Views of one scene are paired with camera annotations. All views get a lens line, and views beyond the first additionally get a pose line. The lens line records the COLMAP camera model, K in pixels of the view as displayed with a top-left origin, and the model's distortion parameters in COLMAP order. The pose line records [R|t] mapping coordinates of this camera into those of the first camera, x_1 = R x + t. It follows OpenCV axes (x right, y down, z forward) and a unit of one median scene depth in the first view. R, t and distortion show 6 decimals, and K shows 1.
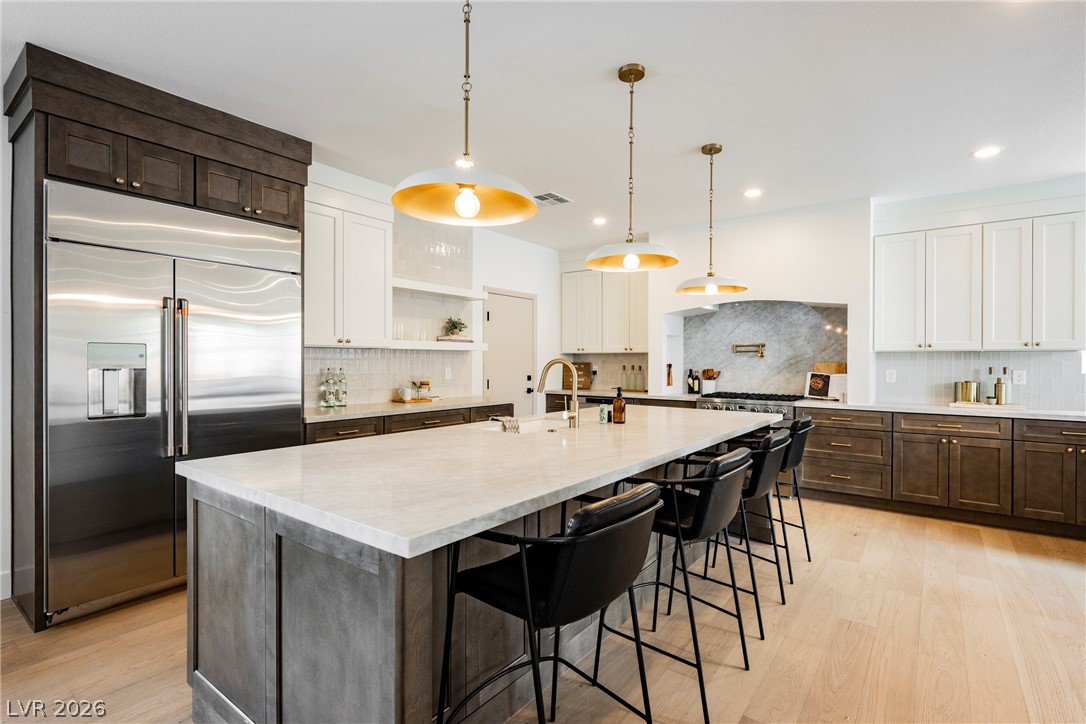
lens RADIAL K [[515.9, 0, 544.3], [0, 515.9, 364.3], [0, 0, 1]] dist [0.002587, 0.000111]
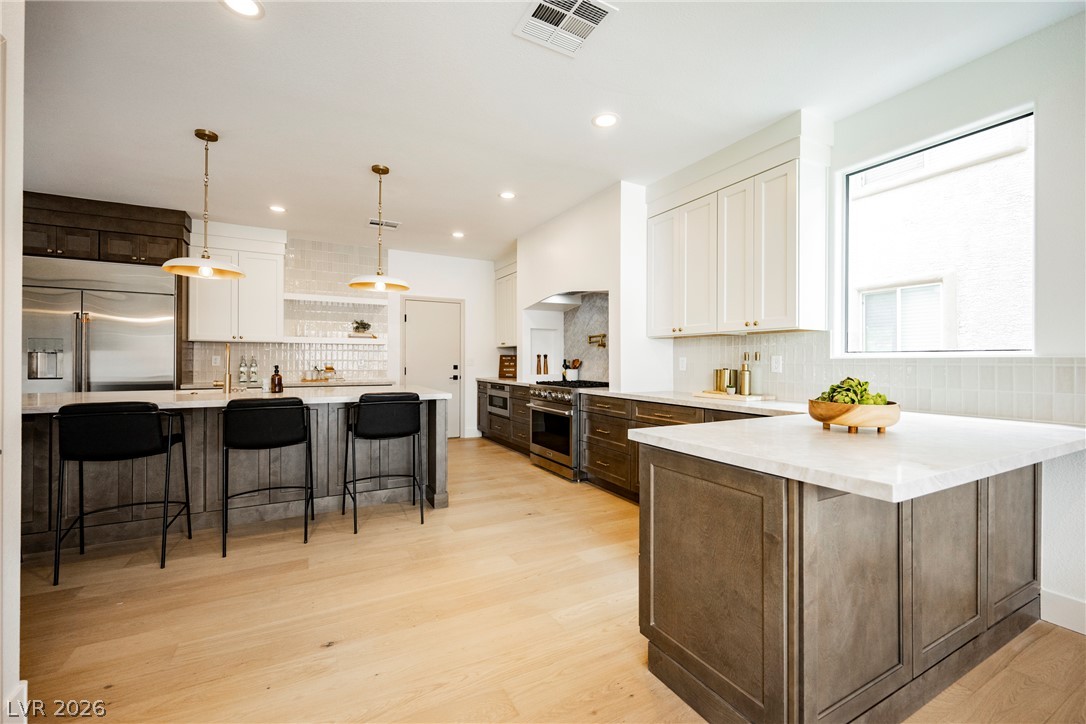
lens RADIAL K [[447.2, 0, 544.9], [0, 447.2, 361.3], [0, 0, 1]] dist [-0.004011, -0.000407]
pose [[0.910062, 0.000770, -0.414472, 1.083818], [-0.003688, 0.999974, -0.006241, 0.033344], [0.414456, 0.007208, 0.910041, 0.214894]]
